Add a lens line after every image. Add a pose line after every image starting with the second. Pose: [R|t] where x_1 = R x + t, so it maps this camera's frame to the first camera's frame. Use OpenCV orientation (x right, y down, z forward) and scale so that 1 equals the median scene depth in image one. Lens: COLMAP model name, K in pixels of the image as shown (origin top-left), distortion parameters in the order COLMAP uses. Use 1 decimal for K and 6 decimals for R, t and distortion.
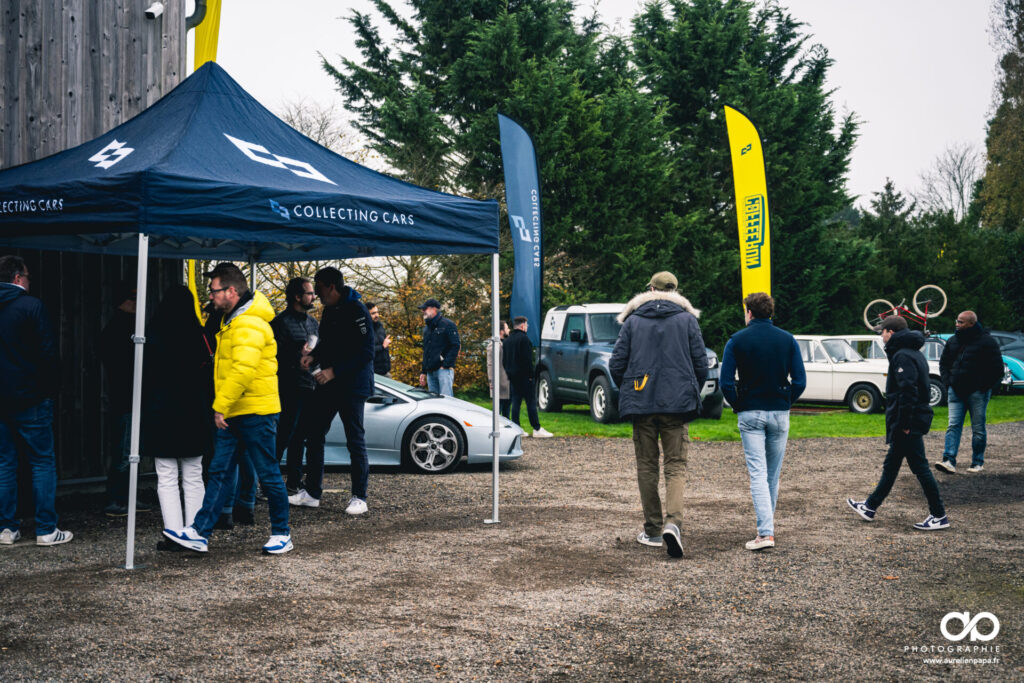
lens RADIAL K [[1459.0, 0, 514.6], [0, 1459.0, 346.0], [0, 0, 1]] dist [0.252012, 0.000000]
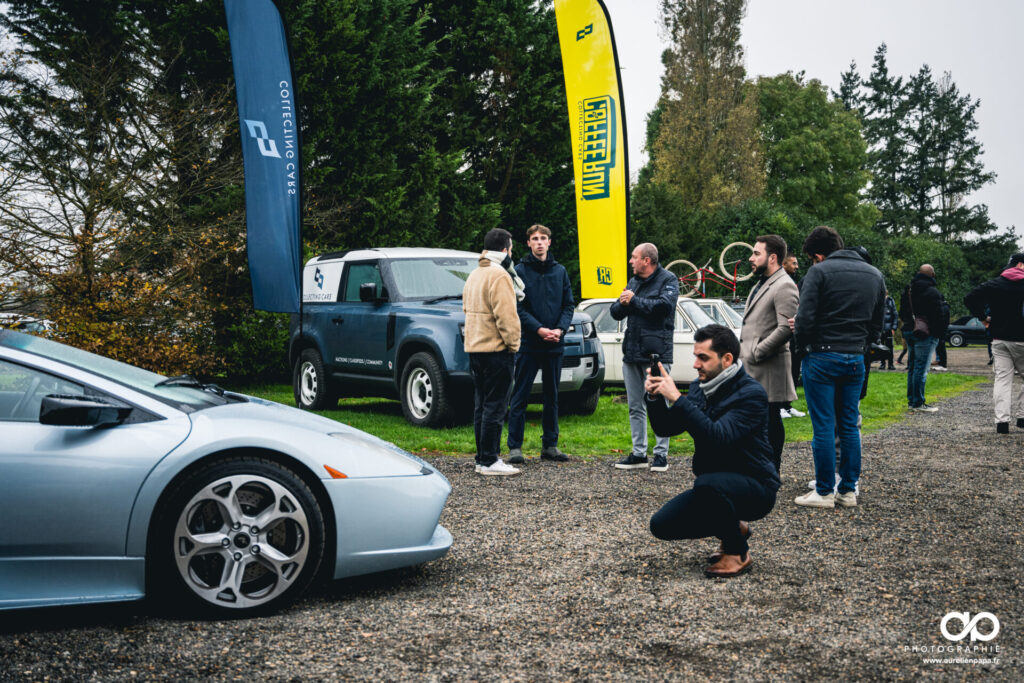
lens RADIAL K [[1286.1, 0, 502.9], [0, 1286.1, 369.8], [0, 0, 1]] dist [0.000777, 0.000000]
pose [[0.967387, -0.020650, 0.252462, -0.042662], [0.014322, 0.999536, 0.026880, 0.012117], [-0.252899, -0.022388, 0.967233, 0.407553]]
